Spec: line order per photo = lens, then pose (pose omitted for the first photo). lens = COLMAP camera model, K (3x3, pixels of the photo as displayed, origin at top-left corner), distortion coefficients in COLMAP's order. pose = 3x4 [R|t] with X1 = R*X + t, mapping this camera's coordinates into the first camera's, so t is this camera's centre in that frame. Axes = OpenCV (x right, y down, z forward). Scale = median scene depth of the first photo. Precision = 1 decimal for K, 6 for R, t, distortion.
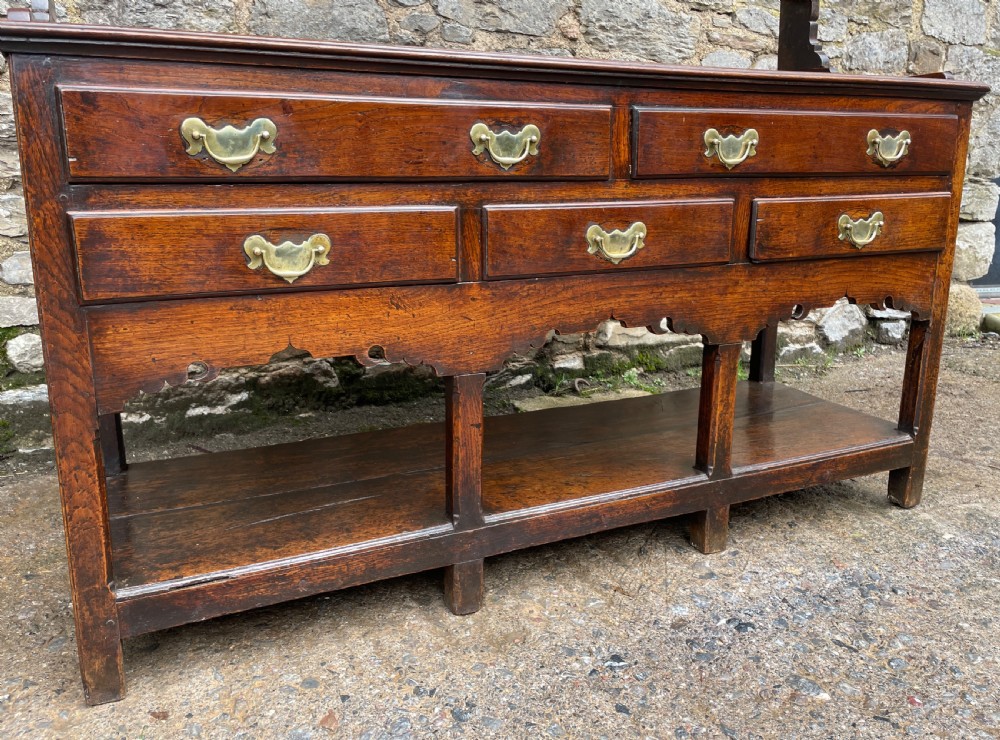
lens RADIAL K [[783.8, 0, 510.5], [0, 783.8, 352.0], [0, 0, 1]] dist [0.093474, -0.129179]
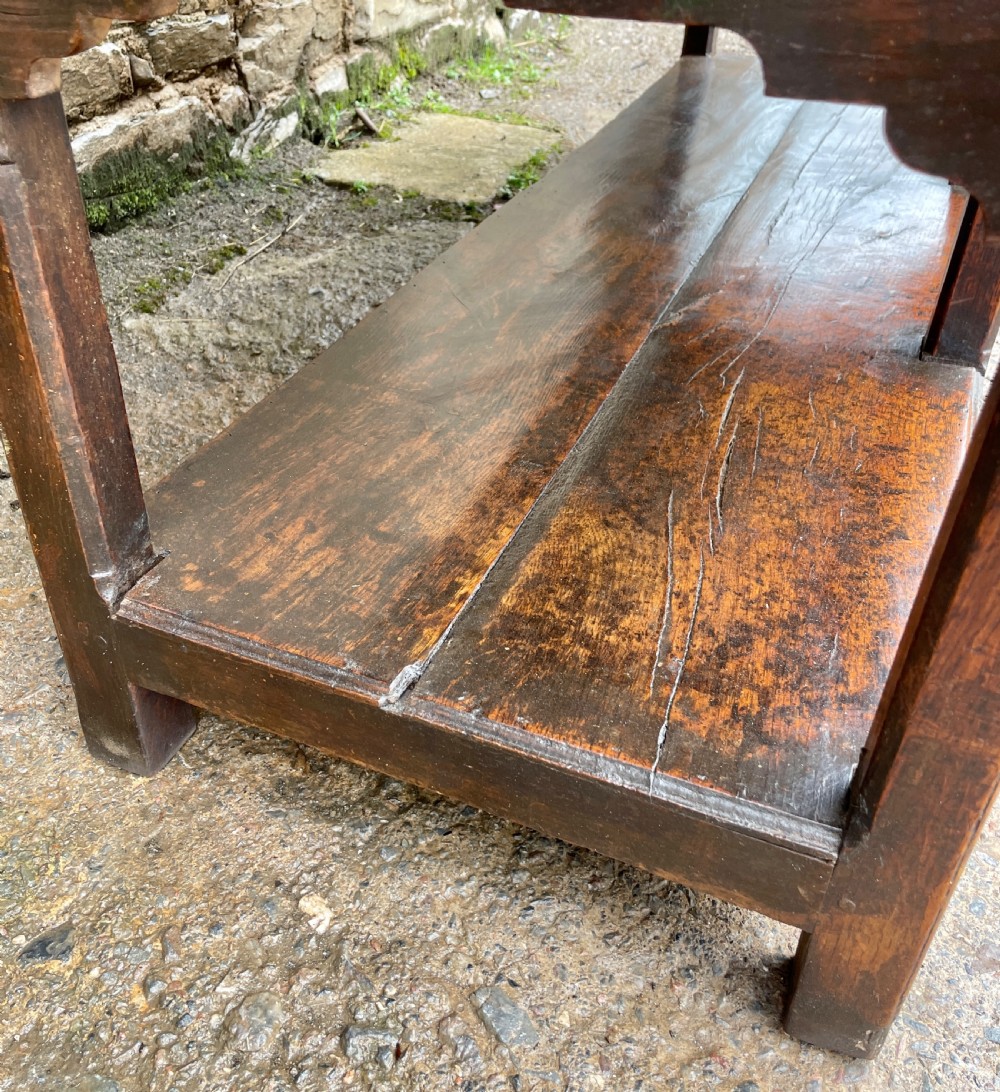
lens RADIAL K [[1030.9, 0, 503.4], [0, 1030.9, 506.8], [0, 0, 1]] dist [0.076988, -0.113201]
pose [[0.726485, -0.381037, 0.571866, -0.499968], [0.128130, 0.892705, 0.432041, -0.026015], [-0.675132, -0.240598, 0.697359, 0.486794]]
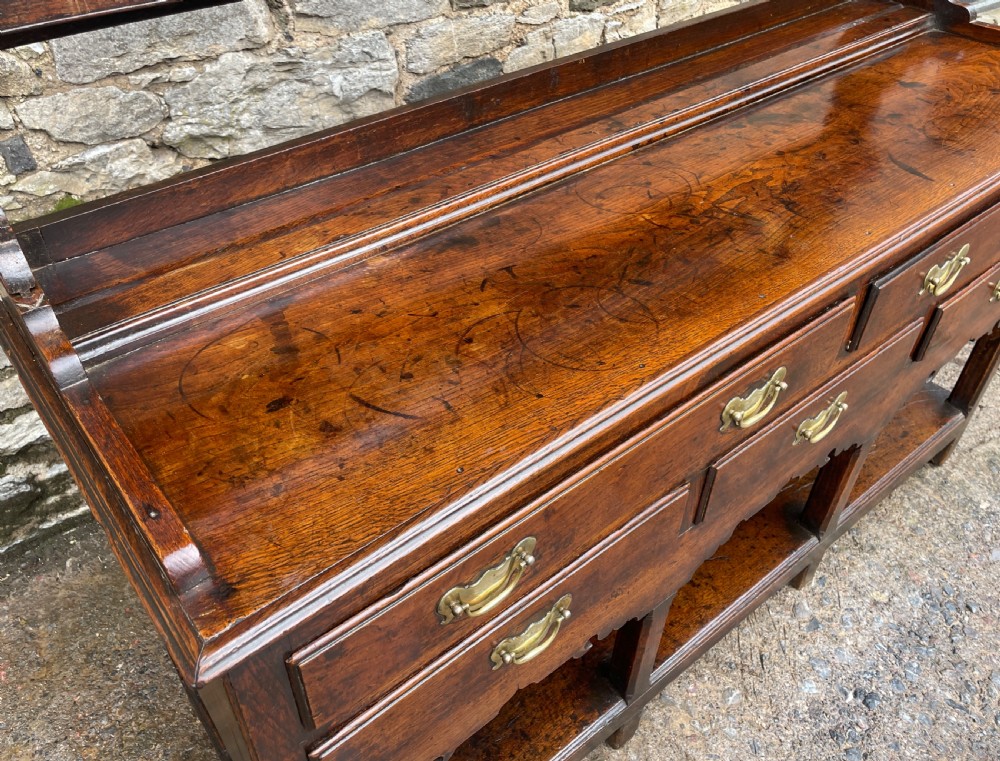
lens RADIAL K [[795.5, 0, 472.5], [0, 795.5, 362.4], [0, 0, 1]] dist [0.088137, -0.121957]
pose [[0.973382, -0.150879, 0.172519, -0.248015], [0.057575, 0.889578, 0.453140, -0.414643], [-0.221838, -0.431146, 0.874586, 0.245943]]
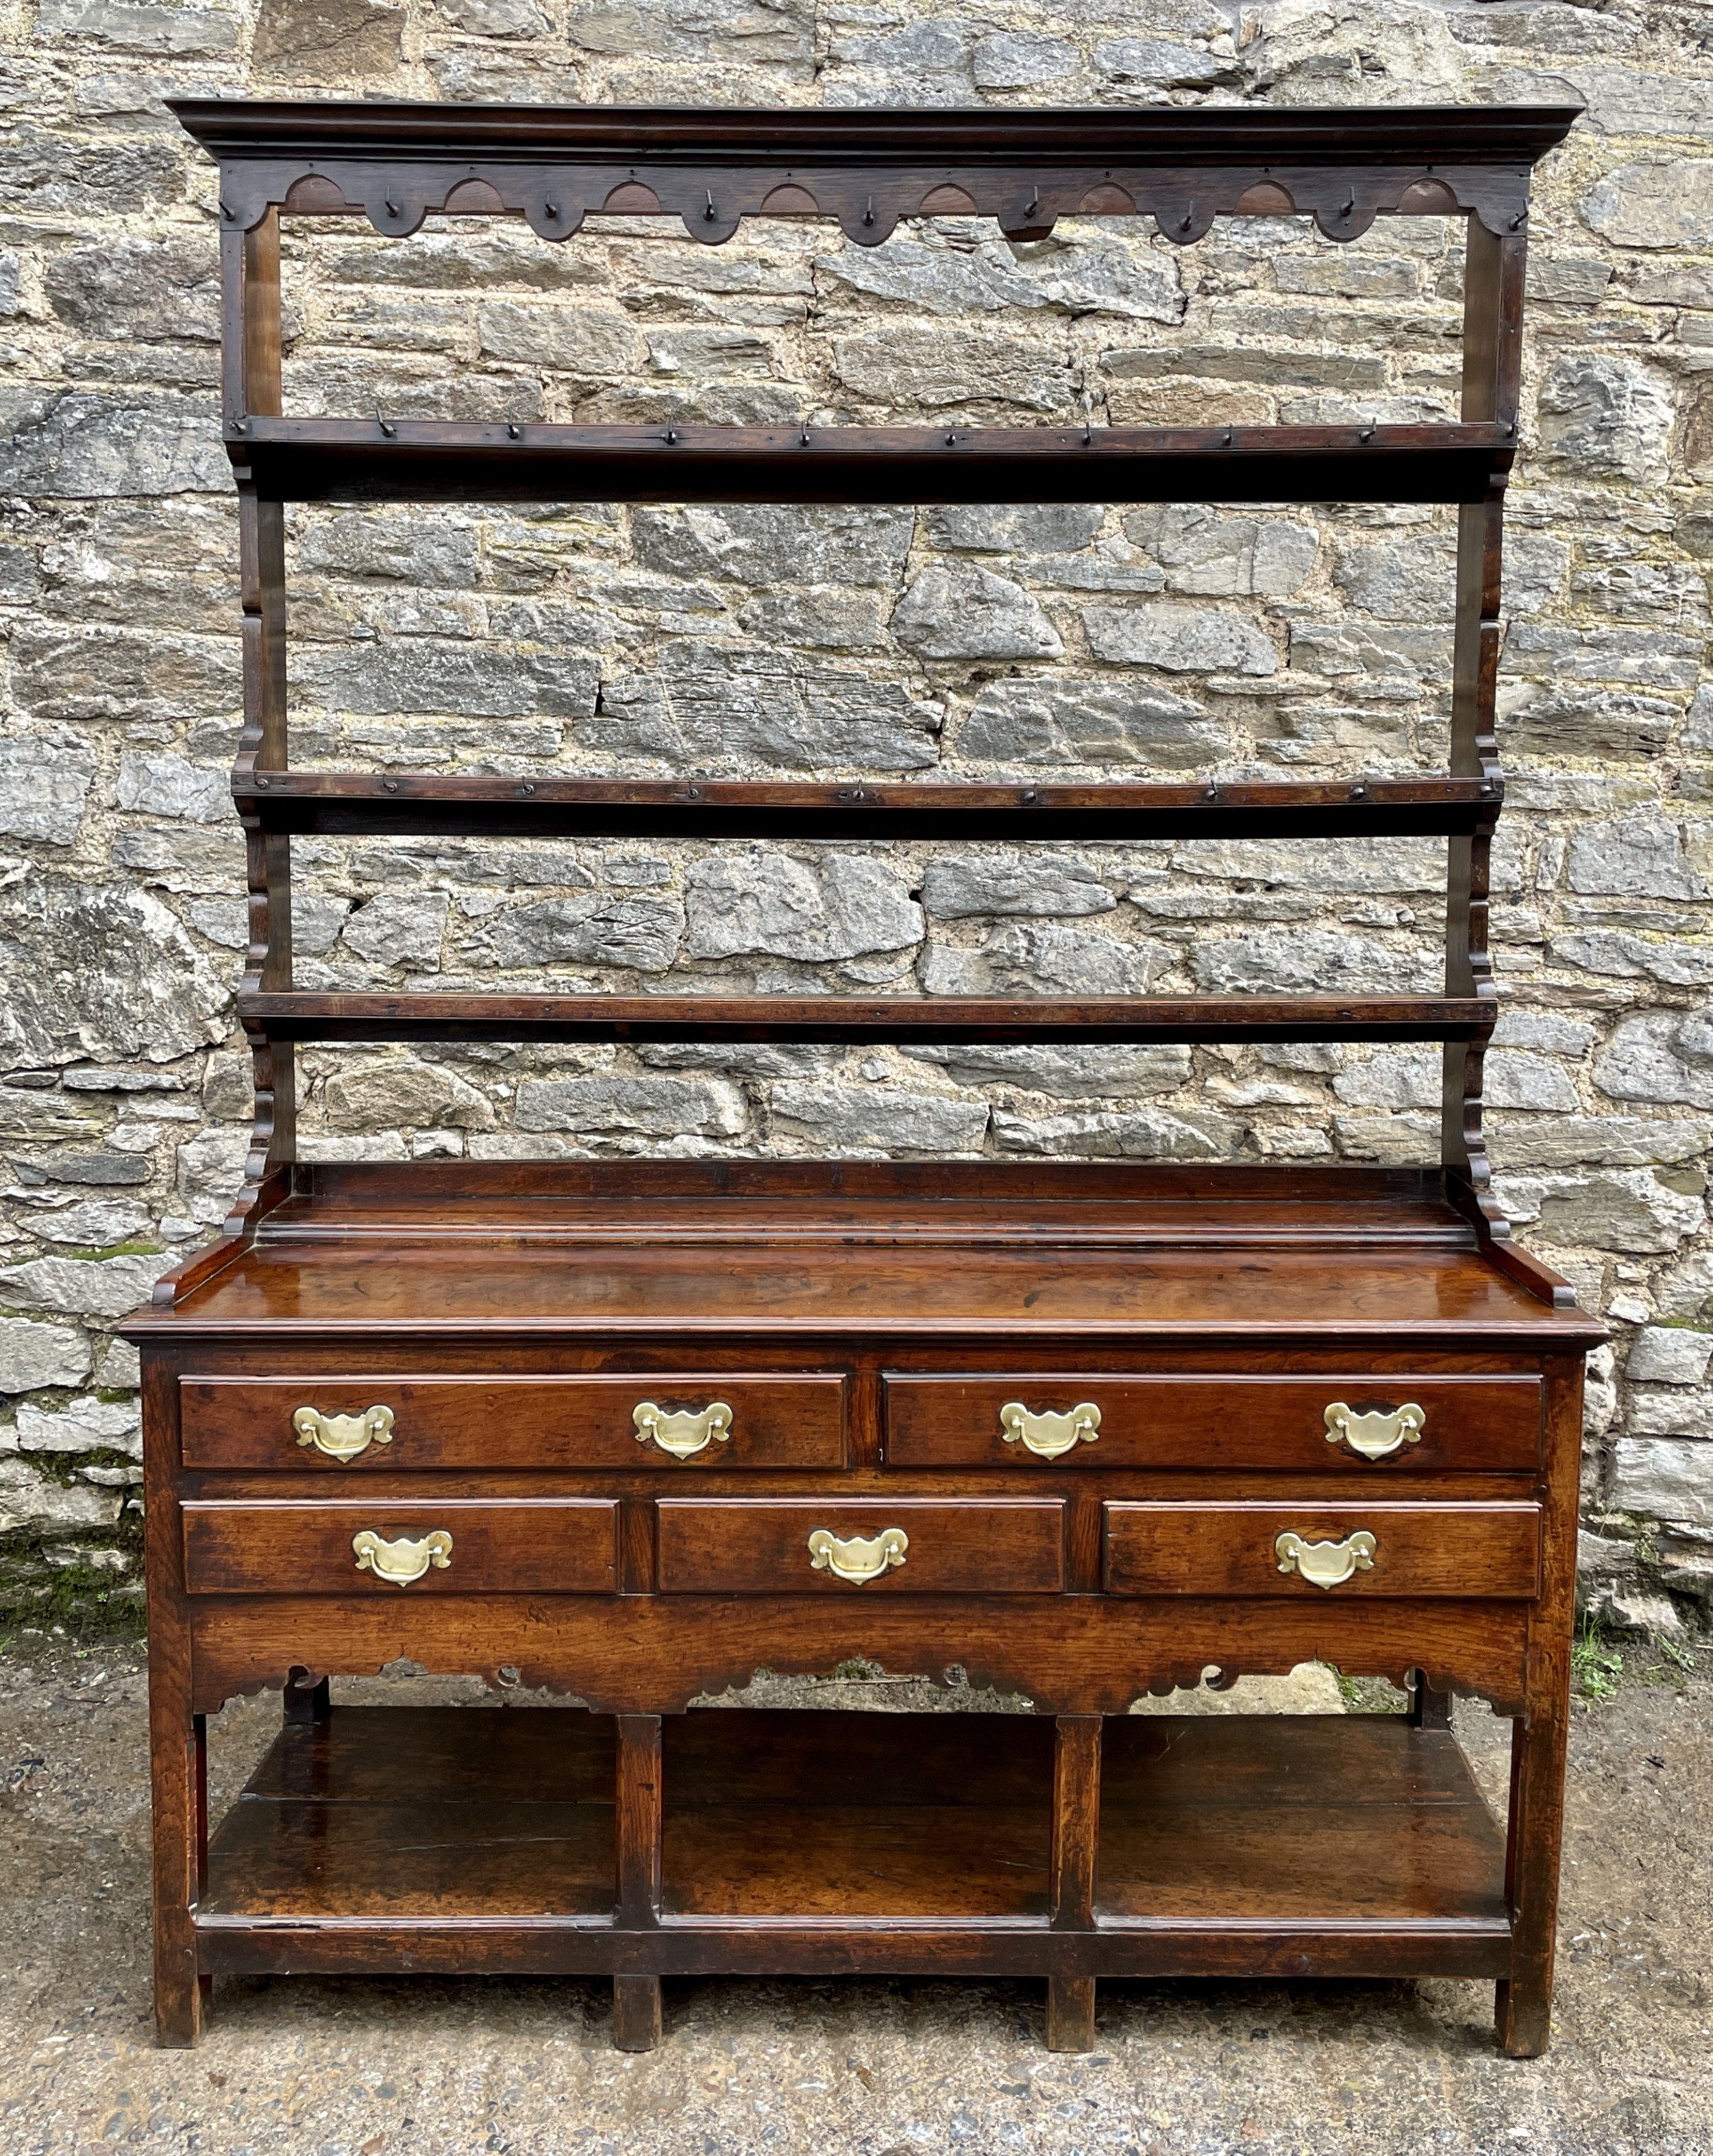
lens RADIAL K [[1992.4, 0, 893.1], [0, 1992.4, 988.9], [0, 0, 1]] dist [0.103503, -0.153408]
pose [[0.907443, 0.054384, -0.416641, 0.606804], [-0.099396, 0.991229, -0.087100, -0.335001], [0.408250, 0.120451, 0.904889, -0.463544]]
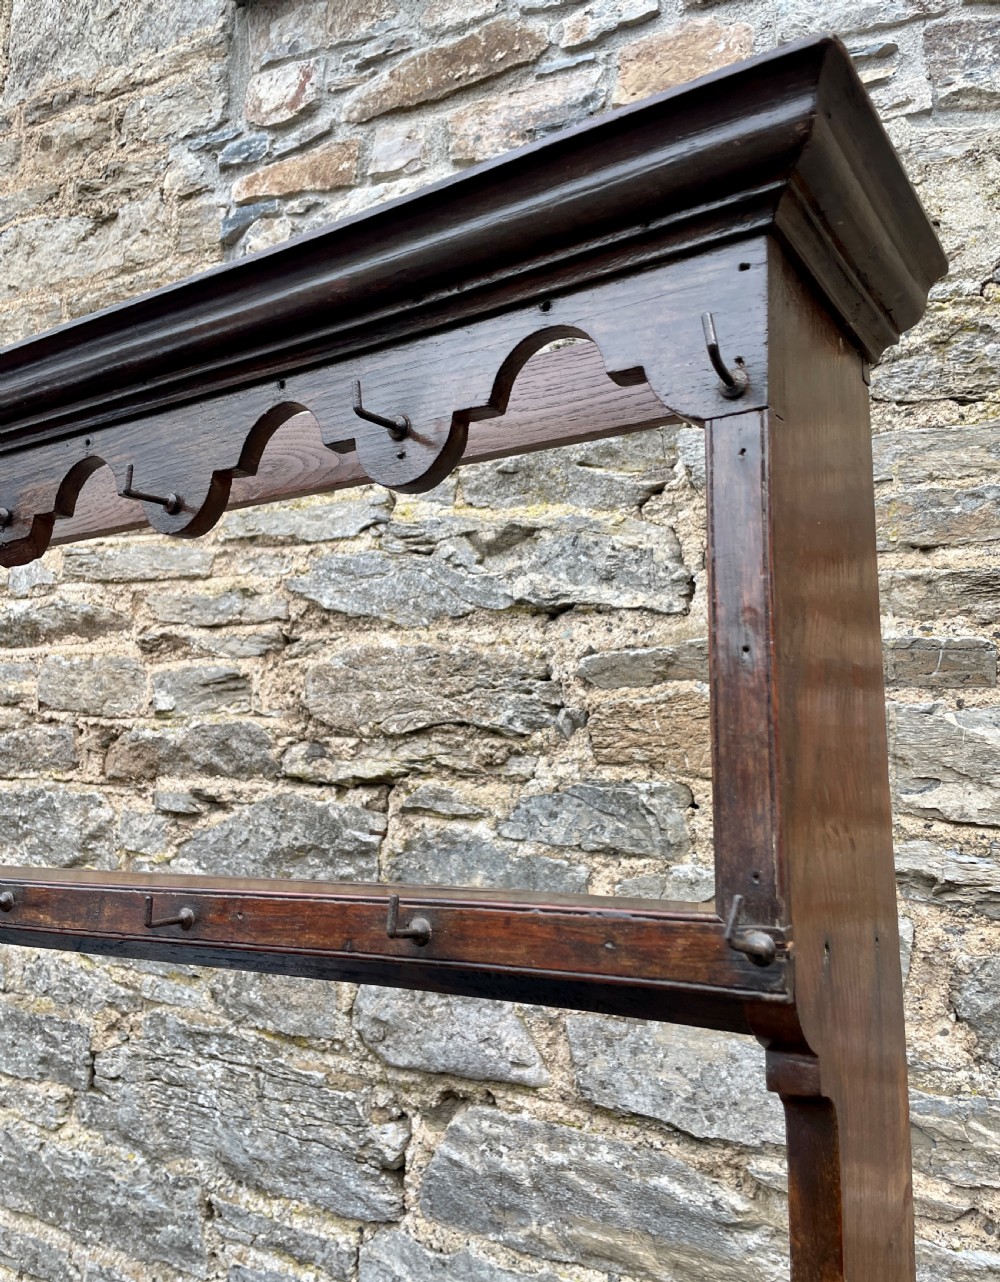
lens RADIAL K [[1065.2, 0, 535.7], [0, 1065.2, 584.6], [0, 0, 1]] dist [0.079736, -0.105264]
pose [[0.544501, -0.157809, -0.823781, 0.571705], [-0.189299, 0.933681, -0.303984, -0.867793], [0.817119, 0.321461, 0.478517, 0.723995]]
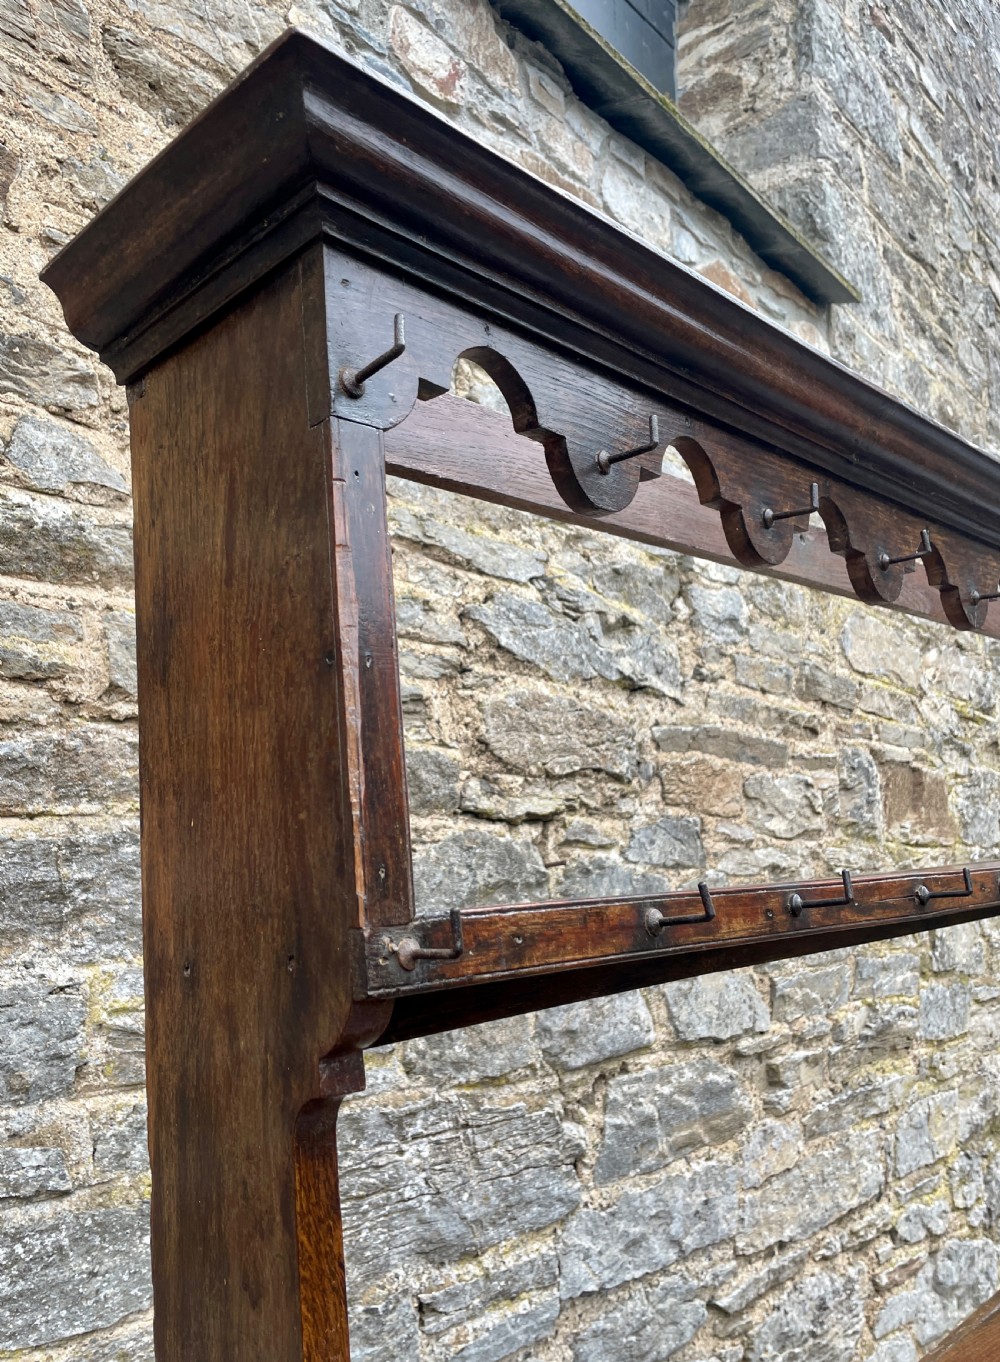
lens RADIAL K [[1111.0, 0, 450.7], [0, 1111.0, 666.1], [0, 0, 1]] dist [0.090417, -0.131289]
pose [[0.932544, 0.017344, 0.360640, -0.474381], [0.124511, 0.922125, -0.366310, -0.754996], [-0.338908, 0.386504, 0.857762, 0.305229]]
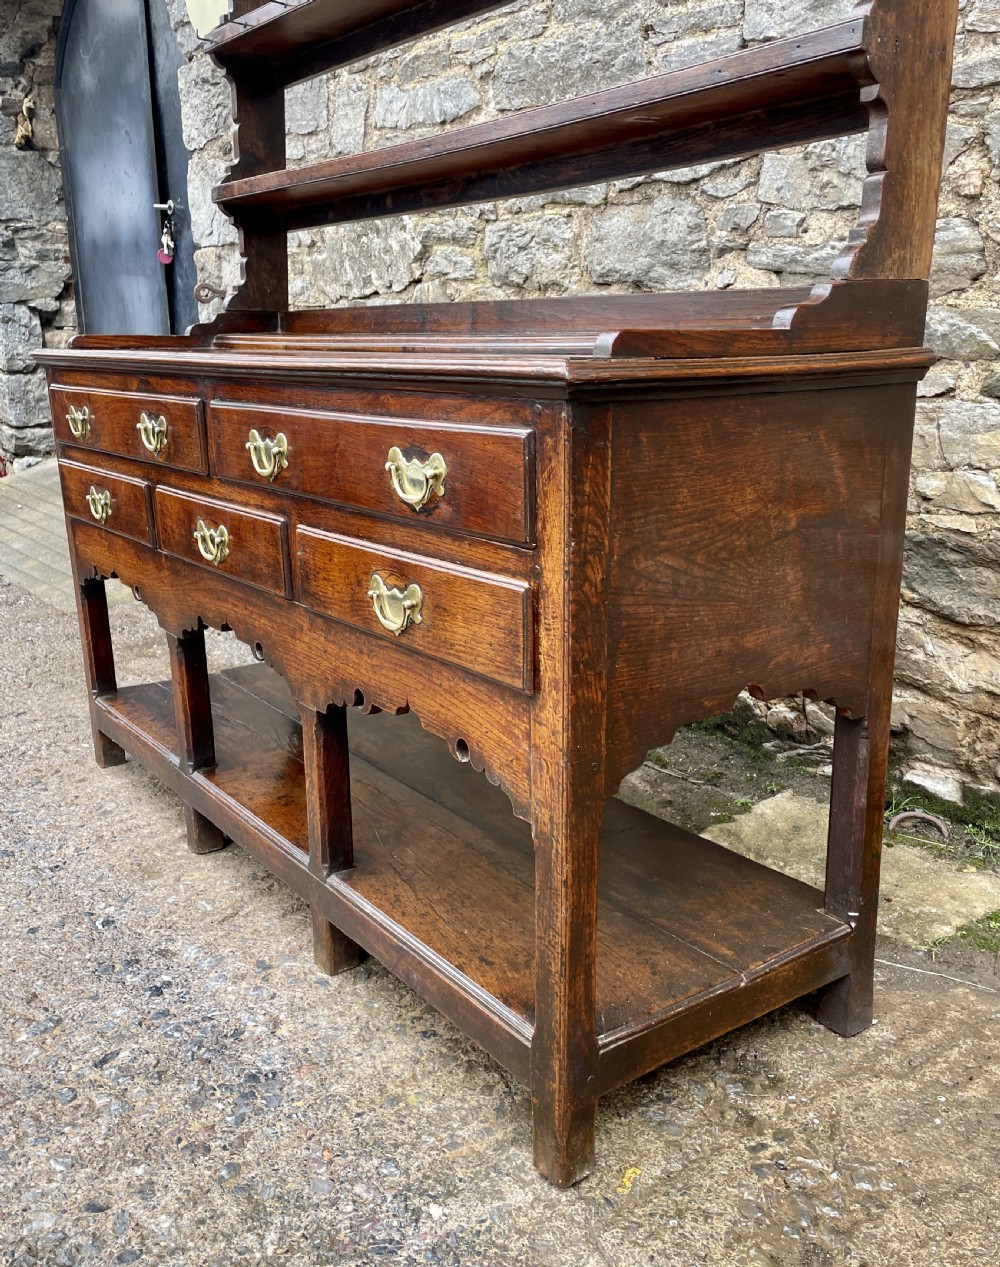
lens RADIAL K [[1131.9, 0, 514.7], [0, 1131.9, 641.4], [0, 0, 1]] dist [0.094536, -0.126292]
pose [[0.206873, 0.256911, -0.944034, 1.033415], [-0.204466, 0.954953, 0.215077, -0.267311], [0.956764, 0.148529, 0.250084, 0.699985]]
